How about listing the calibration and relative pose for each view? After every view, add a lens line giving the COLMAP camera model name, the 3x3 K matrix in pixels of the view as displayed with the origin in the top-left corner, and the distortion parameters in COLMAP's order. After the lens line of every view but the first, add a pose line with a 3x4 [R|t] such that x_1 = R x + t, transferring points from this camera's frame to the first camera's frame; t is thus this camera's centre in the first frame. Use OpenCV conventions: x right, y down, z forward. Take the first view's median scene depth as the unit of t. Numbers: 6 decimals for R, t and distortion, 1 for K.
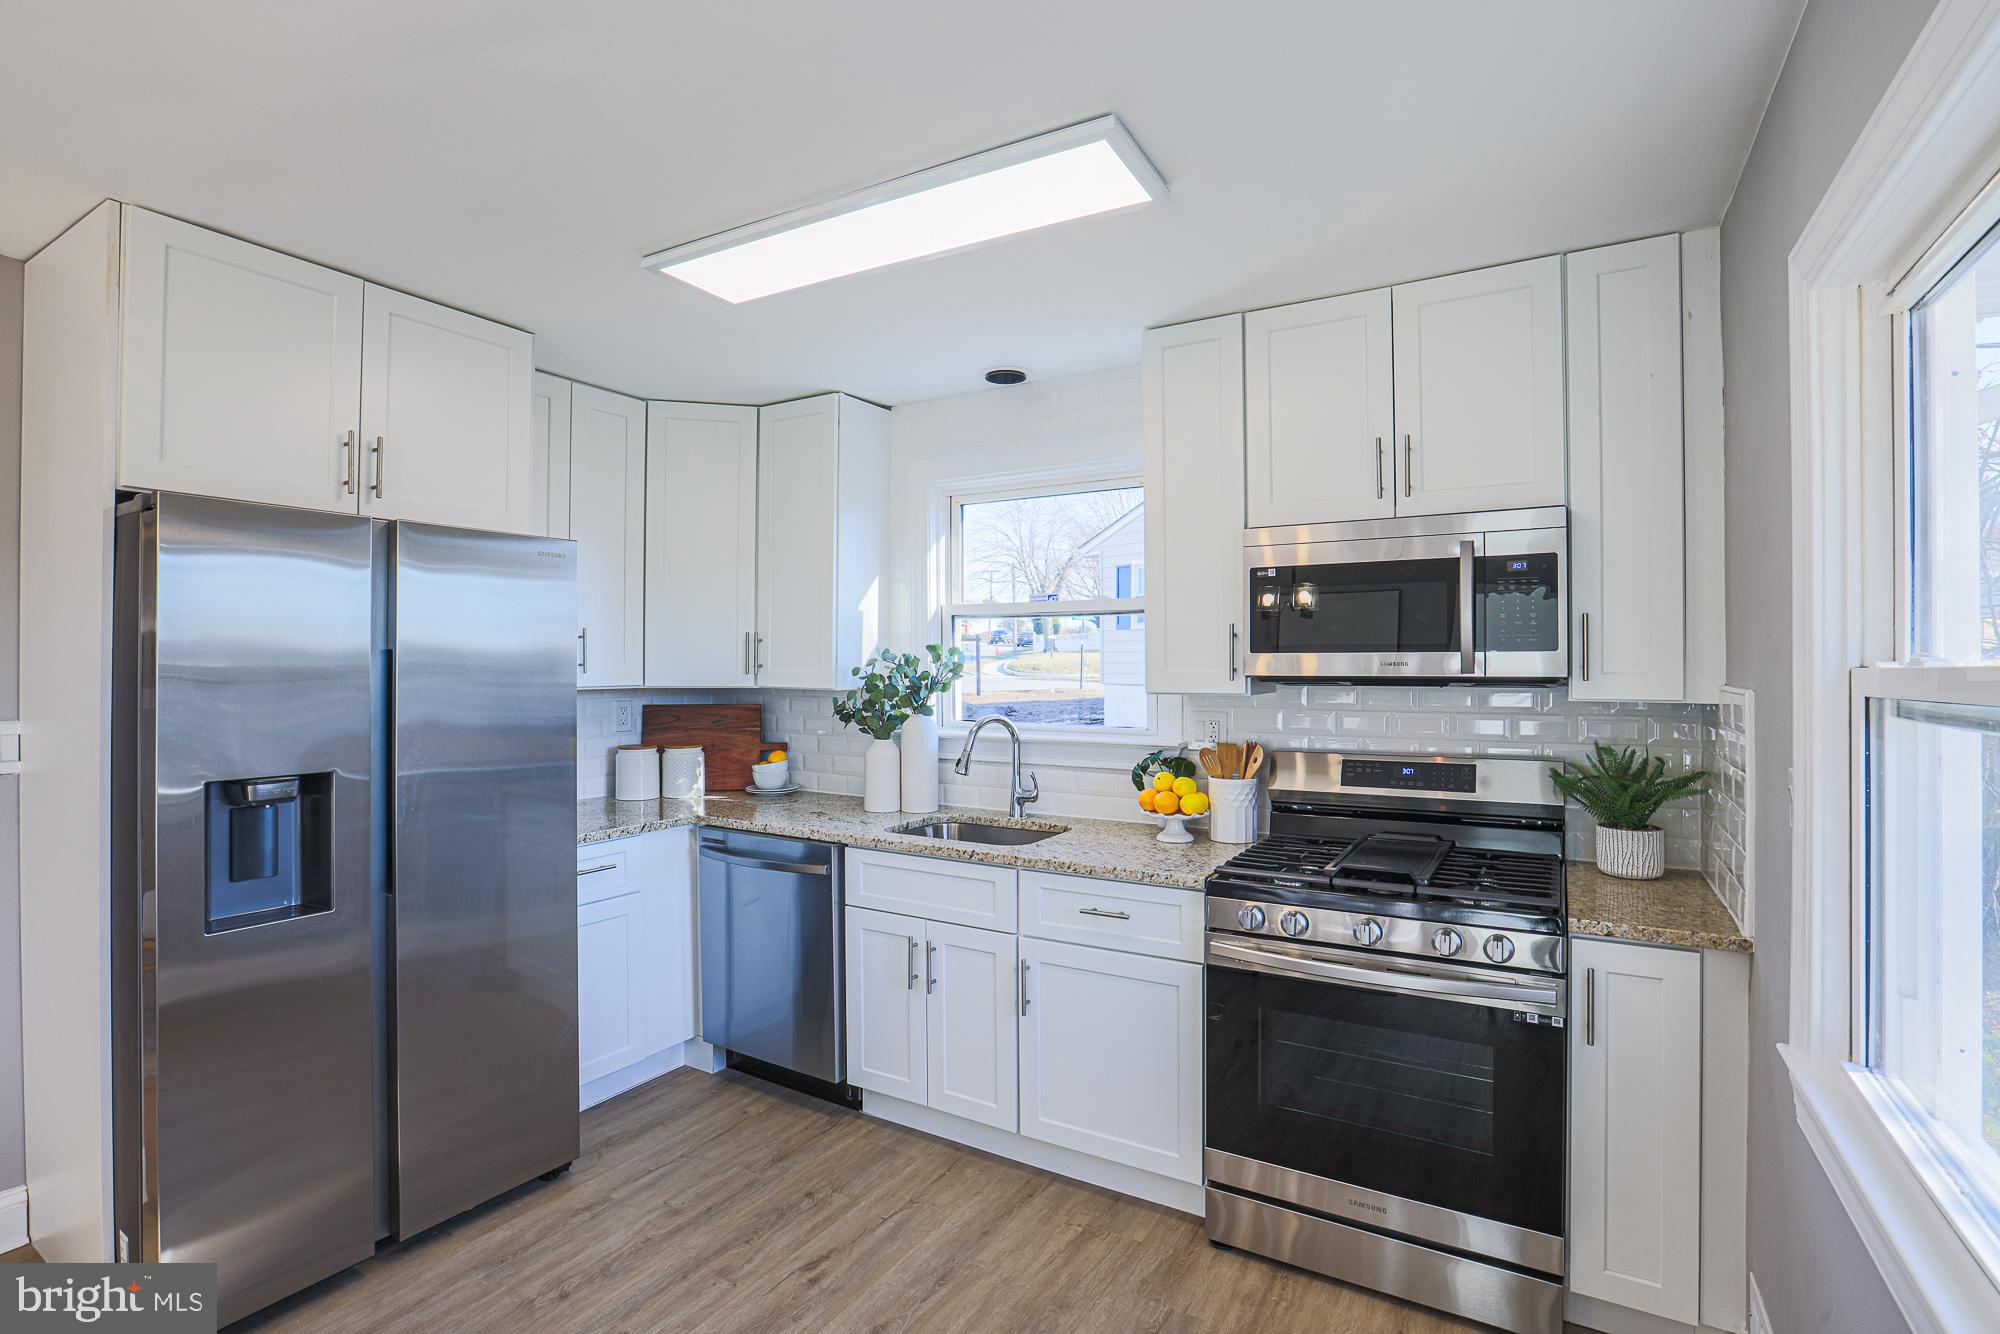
lens RADIAL K [[918.8, 0, 992.9], [0, 918.8, 657.5], [0, 0, 1]] dist [-0.058279, 0.021953]
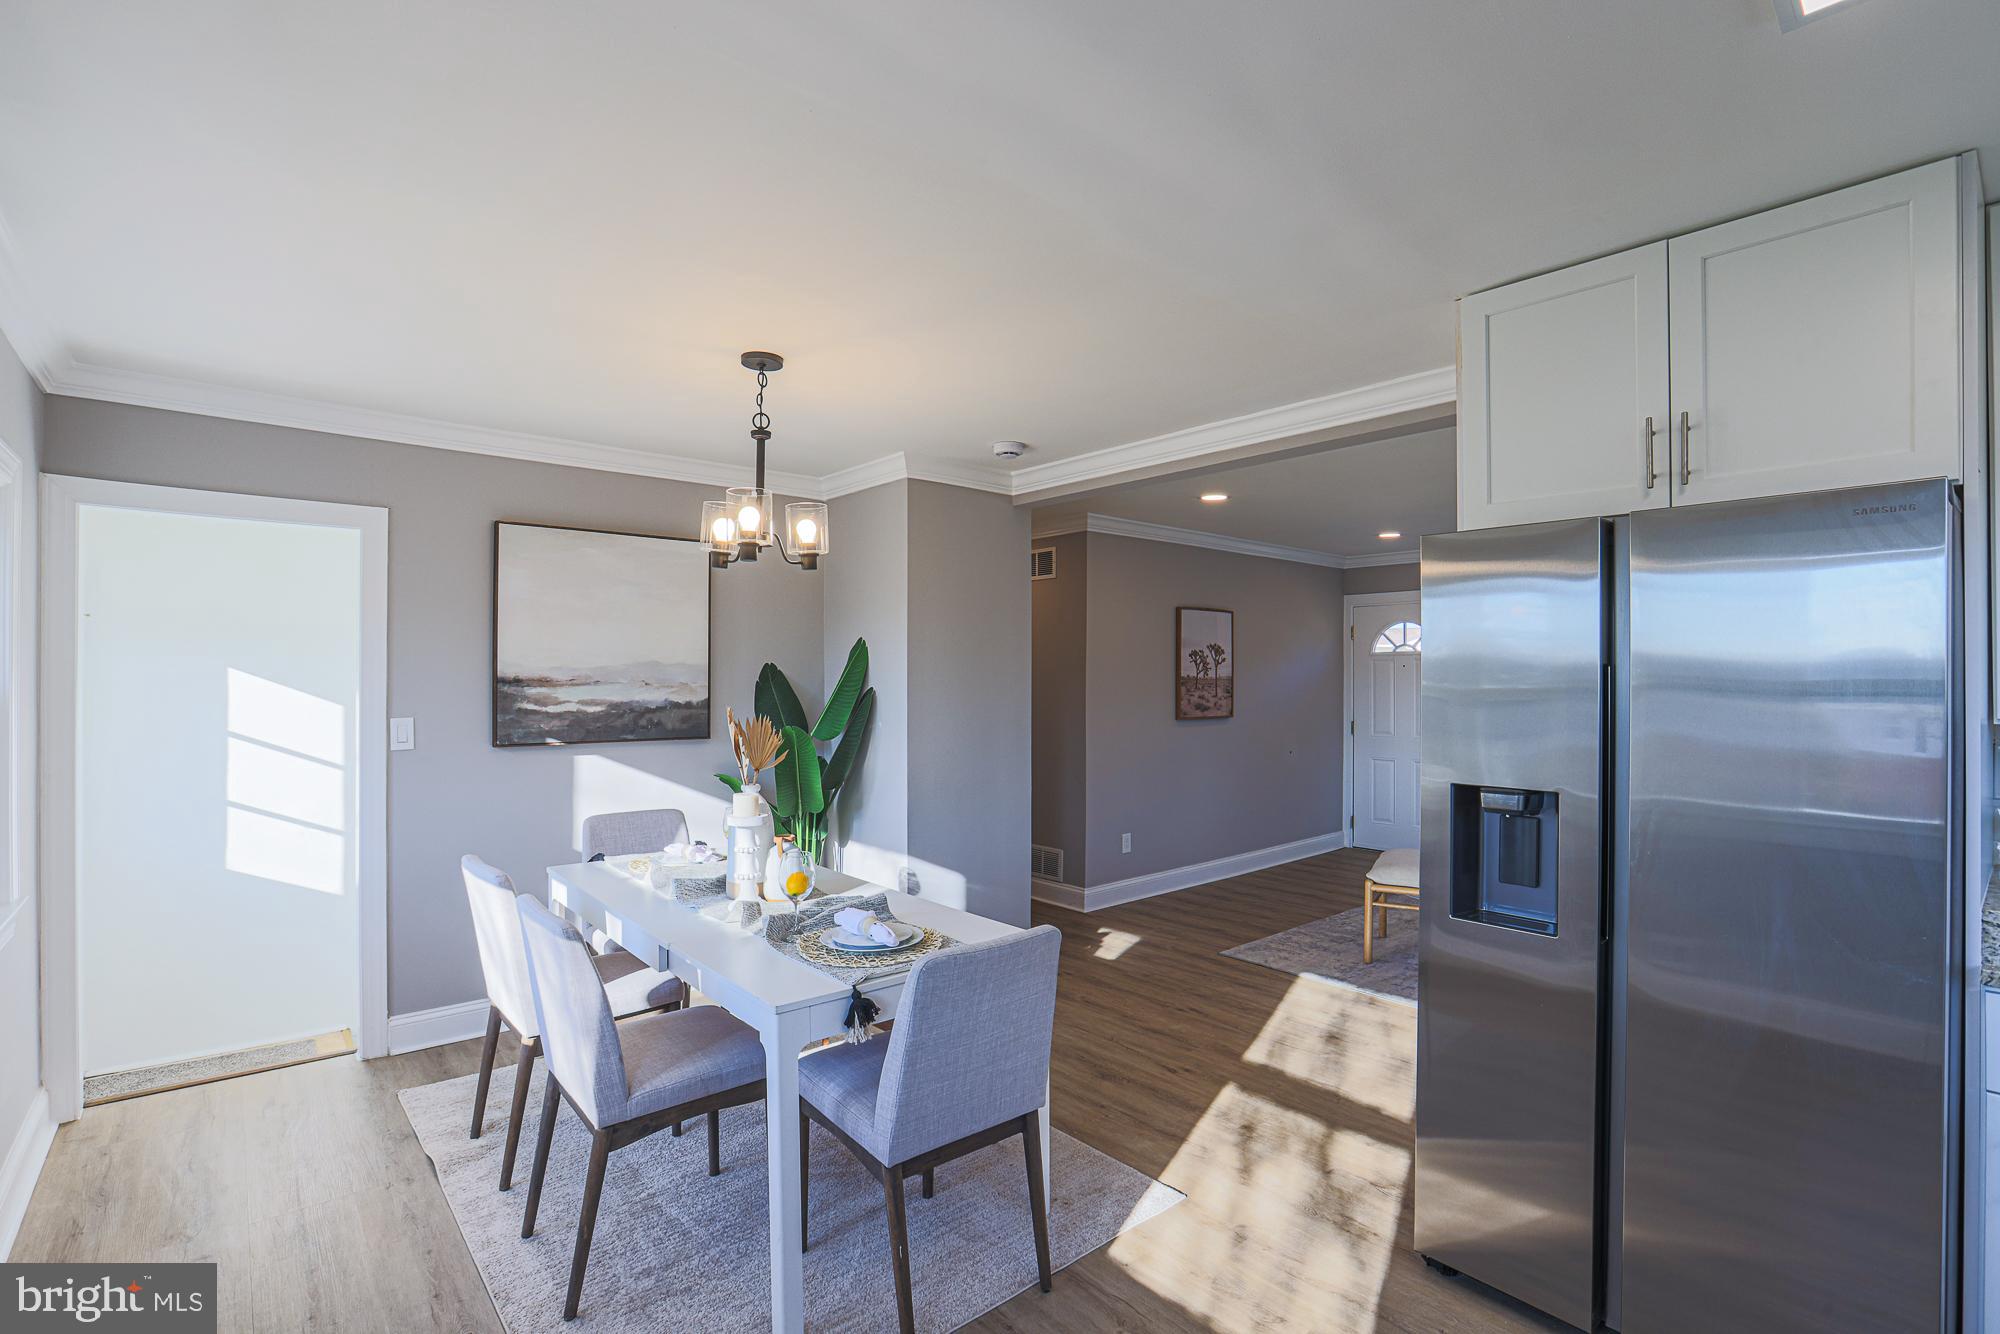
lens RADIAL K [[935.9, 0, 1003.9], [0, 935.9, 668.8], [0, 0, 1]] dist [-0.069110, 0.027925]
pose [[-0.296278, -0.008424, -0.955065, 0.315311], [0.001695, 0.999955, -0.009346, 0.001006], [0.955100, -0.004387, -0.296250, 0.576960]]
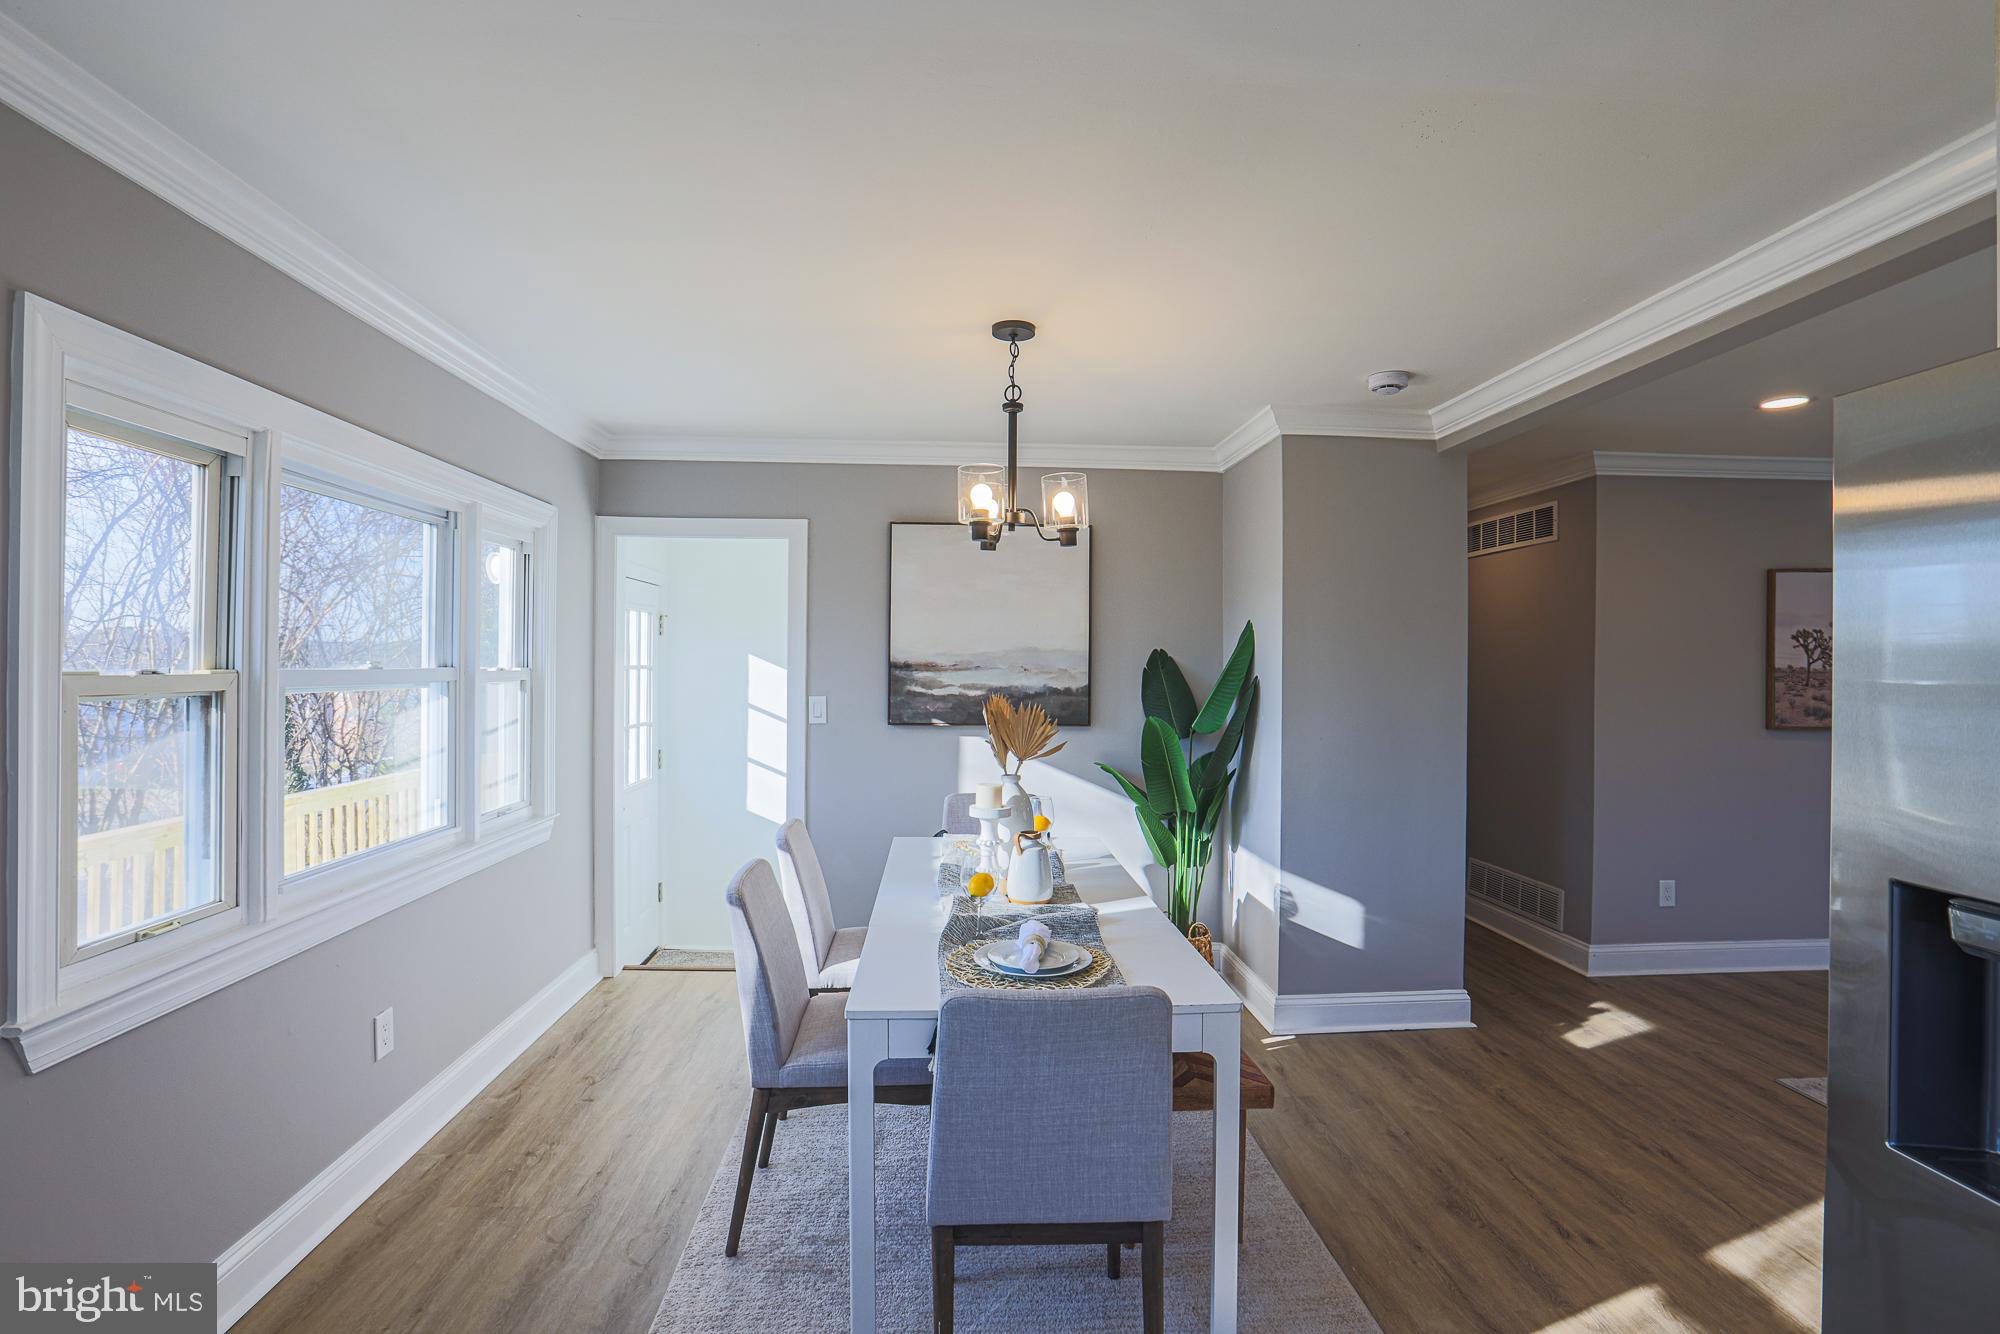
lens RADIAL K [[918.8, 0, 992.9], [0, 918.8, 657.5], [0, 0, 1]] dist [-0.058279, 0.021953]
pose [[-0.819801, -0.010274, -0.572557, -0.057331], [-0.006248, 0.999940, -0.008998, 0.004470], [0.572615, -0.003799, -0.819816, 0.821459]]
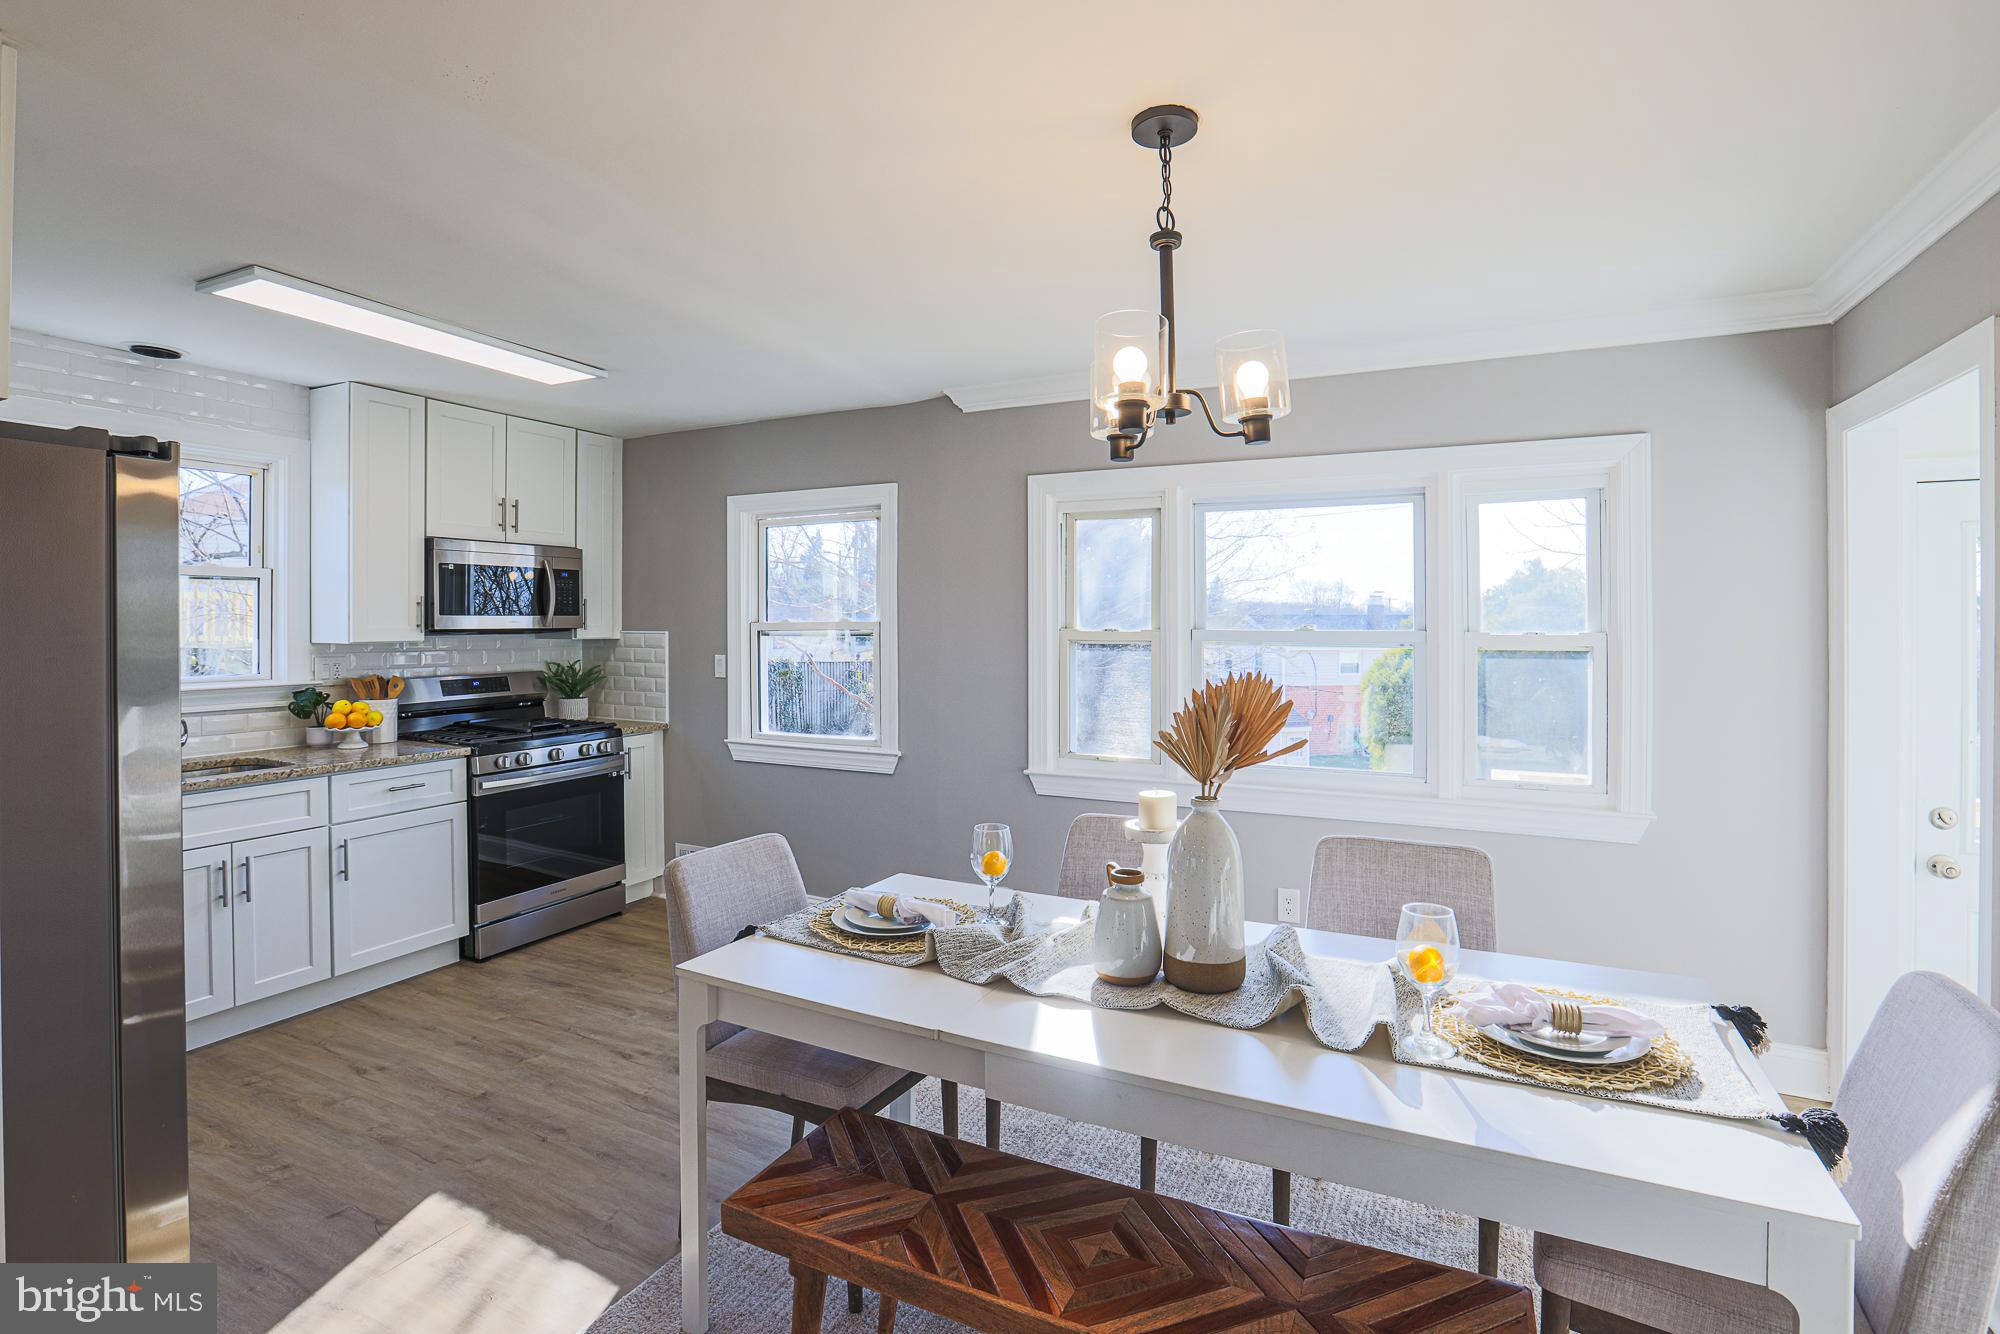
lens RADIAL K [[901.8, 0, 1003.7], [0, 901.8, 622.7], [0, 0, 1]] dist [-0.030895, 0.000171]
pose [[-0.074367, -0.000501, 0.997231, -1.378374], [-0.005696, 0.999984, 0.000077, 0.002833], [-0.997215, -0.005674, -0.074369, 0.127629]]
